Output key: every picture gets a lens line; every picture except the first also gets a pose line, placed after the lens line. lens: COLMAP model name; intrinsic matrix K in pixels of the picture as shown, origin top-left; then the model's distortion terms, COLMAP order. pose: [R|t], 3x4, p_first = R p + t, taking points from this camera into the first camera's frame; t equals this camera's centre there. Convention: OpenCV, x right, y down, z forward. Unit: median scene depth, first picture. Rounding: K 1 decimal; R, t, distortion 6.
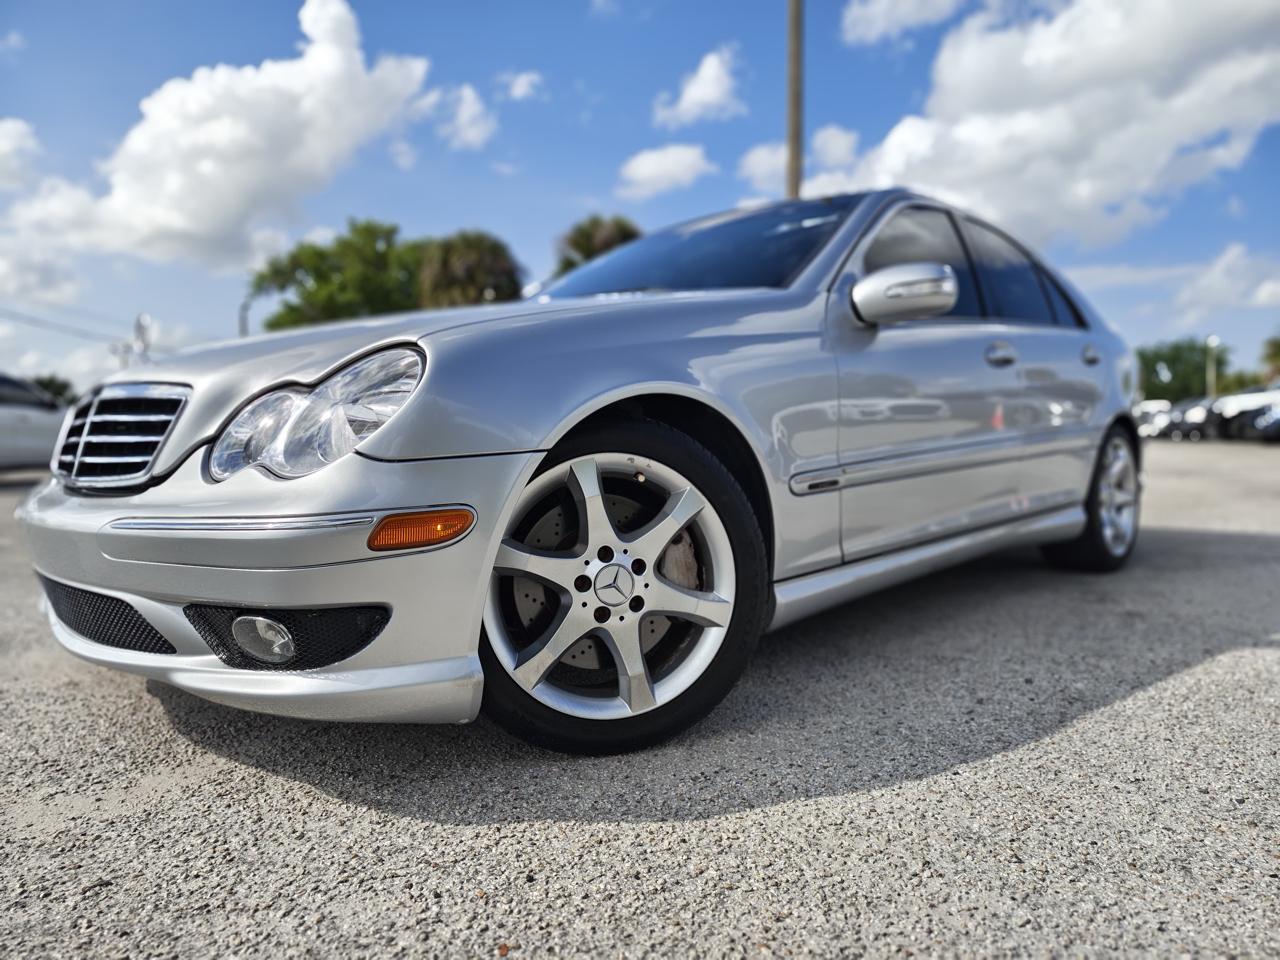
lens RADIAL K [[846.5, 0, 640.0], [0, 846.5, 480.0], [0, 0, 1]] dist [0.044610, -0.025584]
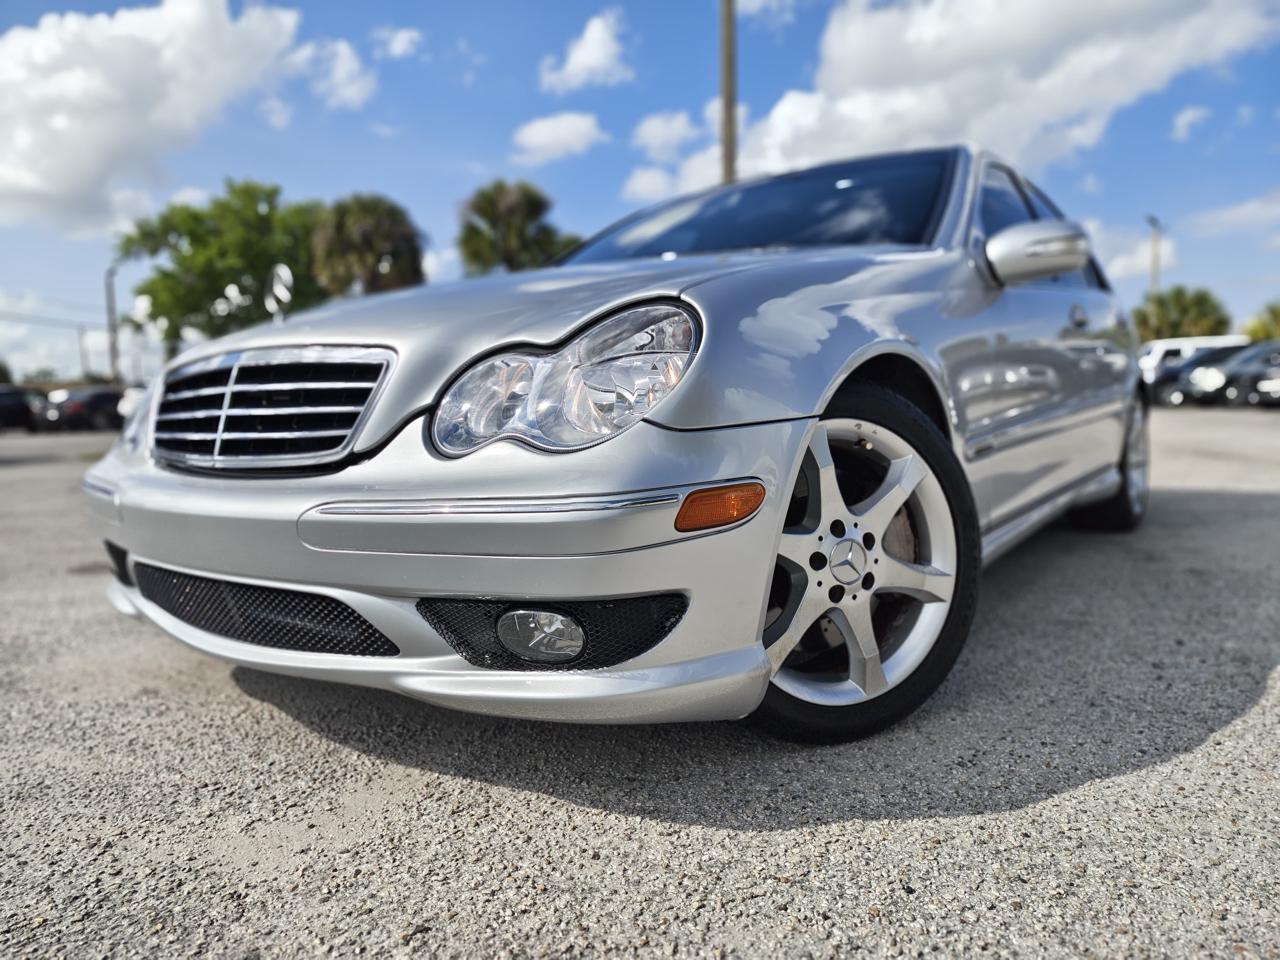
lens RADIAL K [[846.5, 0, 640.0], [0, 846.5, 480.0], [0, 0, 1]] dist [0.044610, -0.025584]
pose [[0.992999, -0.021770, 0.116101, -0.363682], [0.017852, 0.999239, 0.034680, -0.001671], [-0.116768, -0.032365, 0.992632, 0.106708]]
